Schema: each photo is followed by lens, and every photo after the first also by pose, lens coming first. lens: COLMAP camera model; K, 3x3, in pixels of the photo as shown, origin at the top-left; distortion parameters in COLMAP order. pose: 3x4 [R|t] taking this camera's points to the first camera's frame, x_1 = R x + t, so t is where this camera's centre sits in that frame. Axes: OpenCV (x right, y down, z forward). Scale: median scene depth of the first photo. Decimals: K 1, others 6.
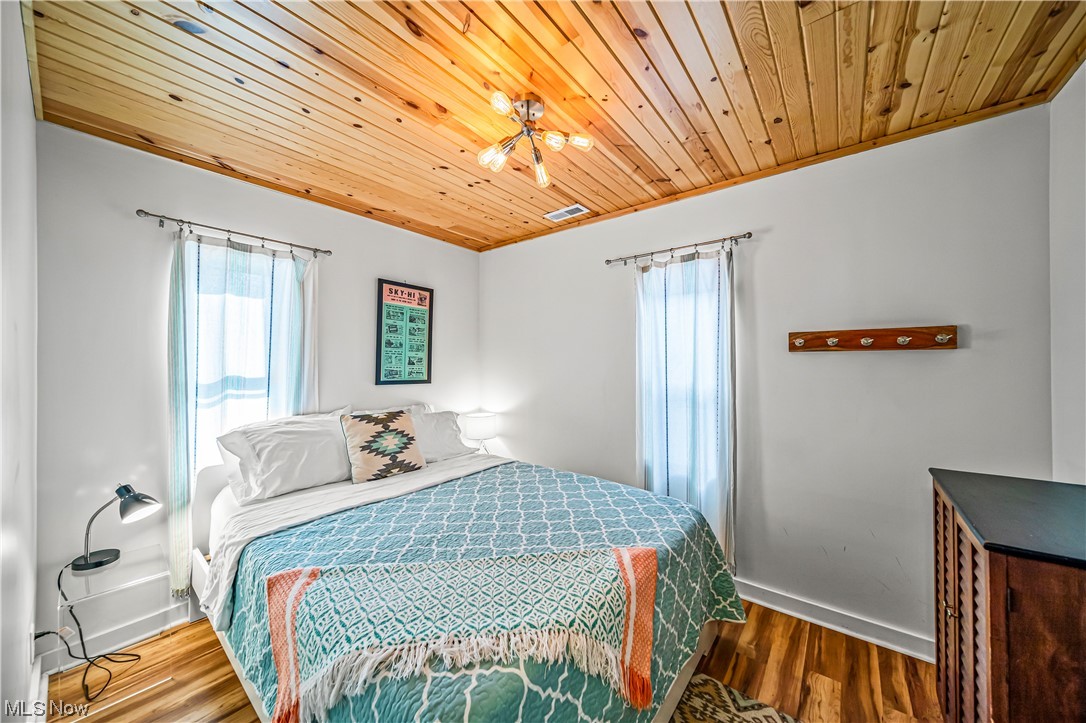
lens RADIAL K [[382.7, 0, 546.1], [0, 382.7, 349.3], [0, 0, 1]] dist [-0.002833, -0.000372]
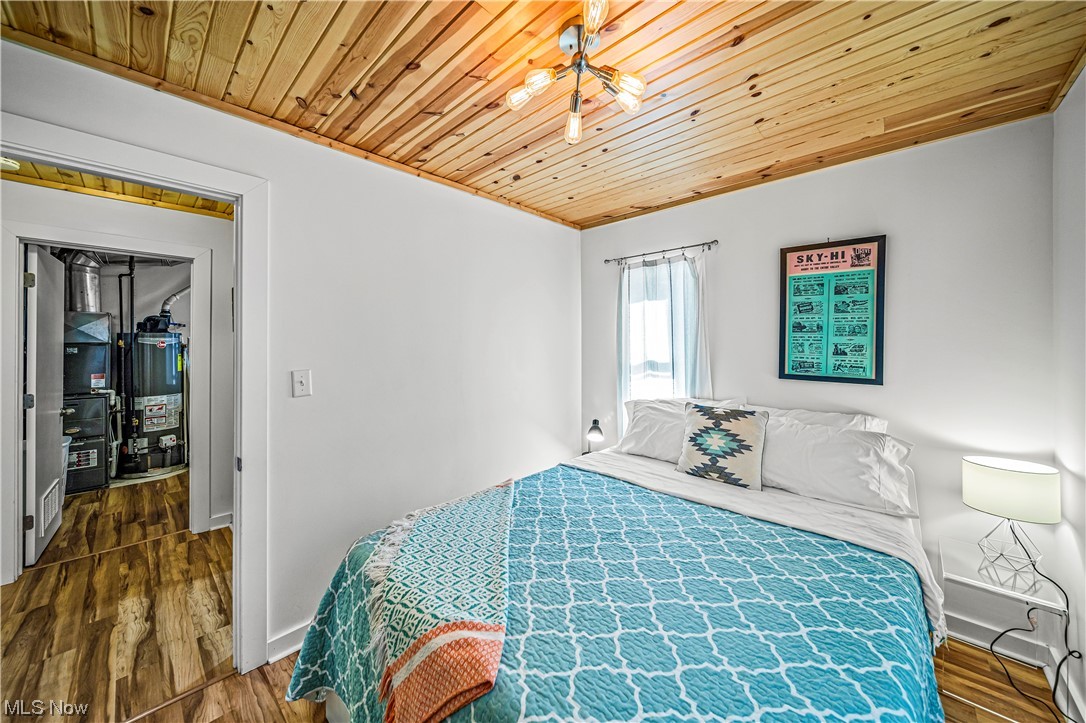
lens RADIAL K [[384.0, 0, 540.7], [0, 384.0, 335.0], [0, 0, 1]] dist [-0.000966, -0.000136]
pose [[-0.090038, -0.026718, -0.995580, 0.492590], [0.036251, 0.998890, -0.030086, 0.006332], [0.995278, -0.038800, -0.088970, 0.643091]]
